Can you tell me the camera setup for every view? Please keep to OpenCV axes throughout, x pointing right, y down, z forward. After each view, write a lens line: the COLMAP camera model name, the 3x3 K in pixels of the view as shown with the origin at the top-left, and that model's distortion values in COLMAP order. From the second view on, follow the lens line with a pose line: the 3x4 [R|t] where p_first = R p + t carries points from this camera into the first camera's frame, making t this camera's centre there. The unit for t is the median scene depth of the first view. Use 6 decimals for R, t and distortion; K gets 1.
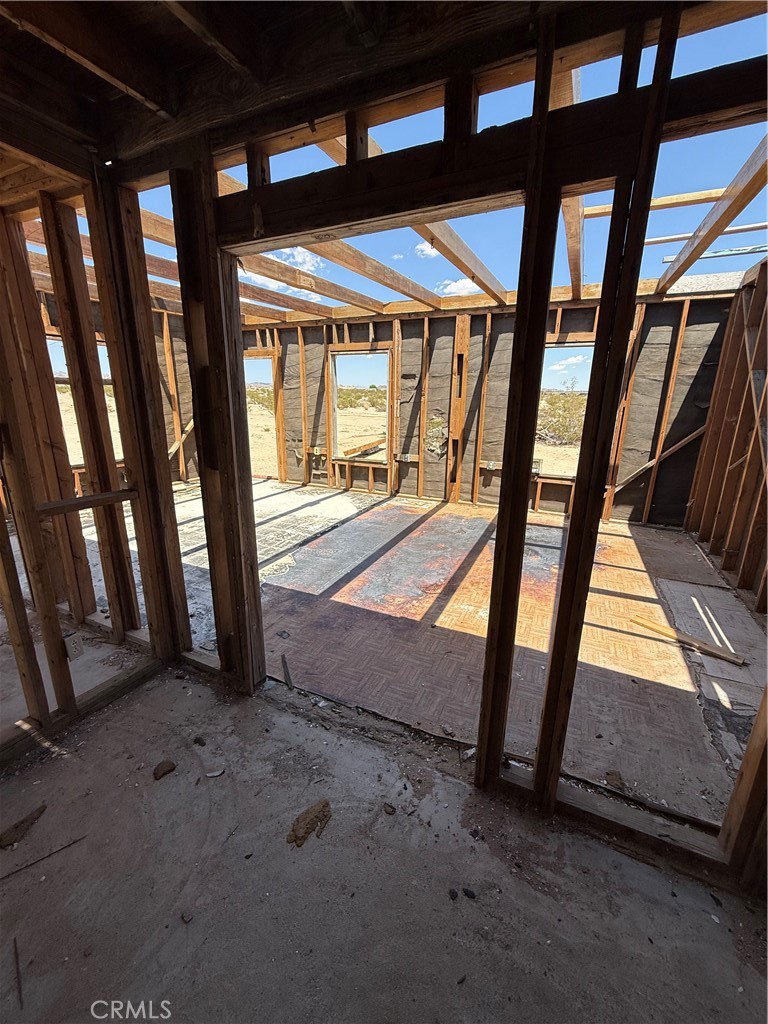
lens RADIAL K [[409.2, 0, 388.0], [0, 409.2, 514.1], [0, 0, 1]] dist [-0.001036, -0.000048]
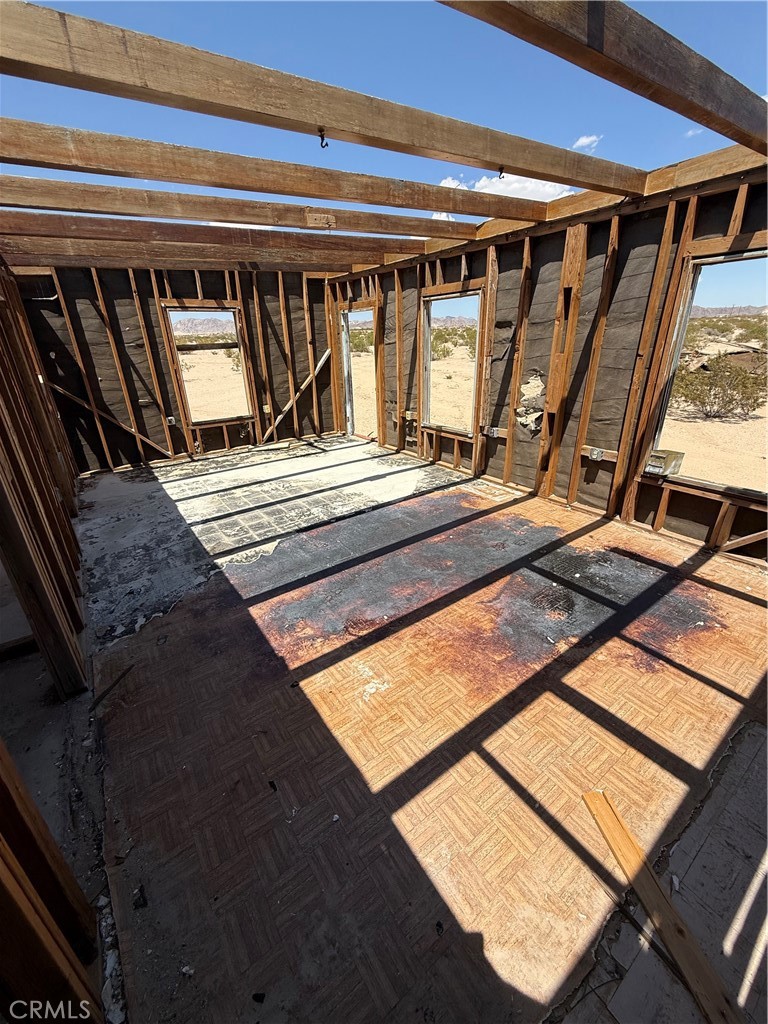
lens RADIAL K [[409.2, 0, 387.4], [0, 409.2, 515.8], [0, 0, 1]] dist [-0.001036, -0.000048]
pose [[0.868026, 0.163196, -0.468933, 0.282364], [-0.097273, 0.982033, 0.161704, -0.092544], [0.486897, -0.094748, 0.868305, 0.209845]]
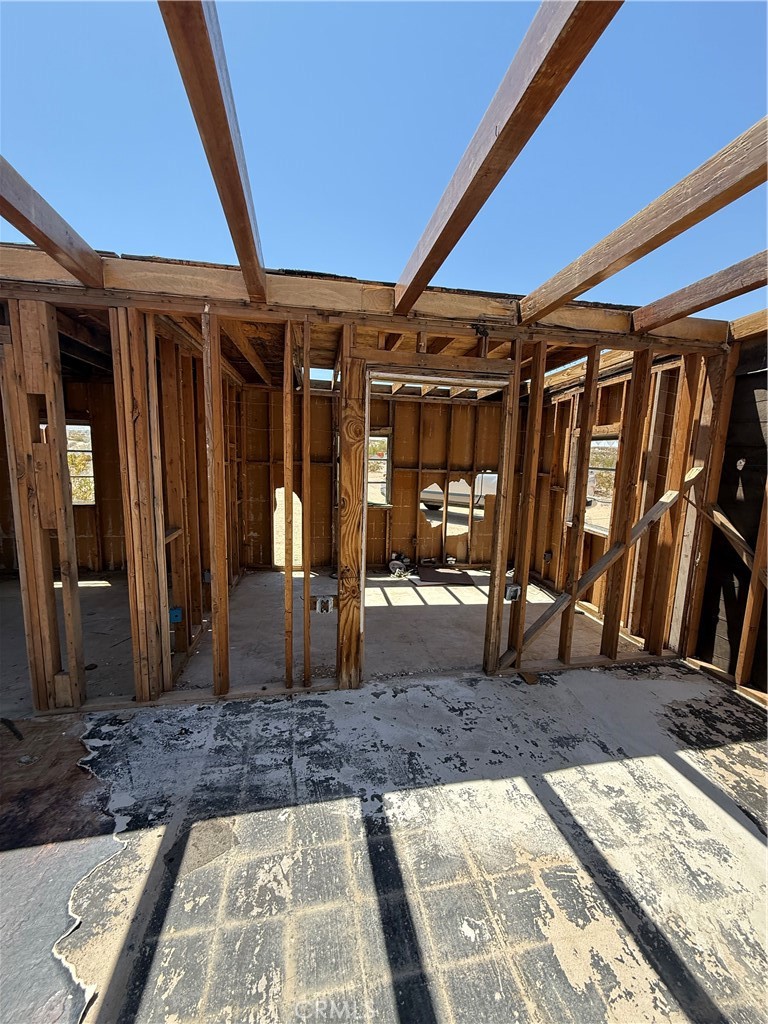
lens RADIAL K [[409.2, 0, 381.3], [0, 409.2, 509.4], [0, 0, 1]] dist [-0.001036, -0.000048]
pose [[-0.817163, 0.042533, -0.574835, -0.175632], [-0.194500, 0.918435, 0.344450, -0.259736], [0.542599, 0.393278, -0.742239, 0.821832]]
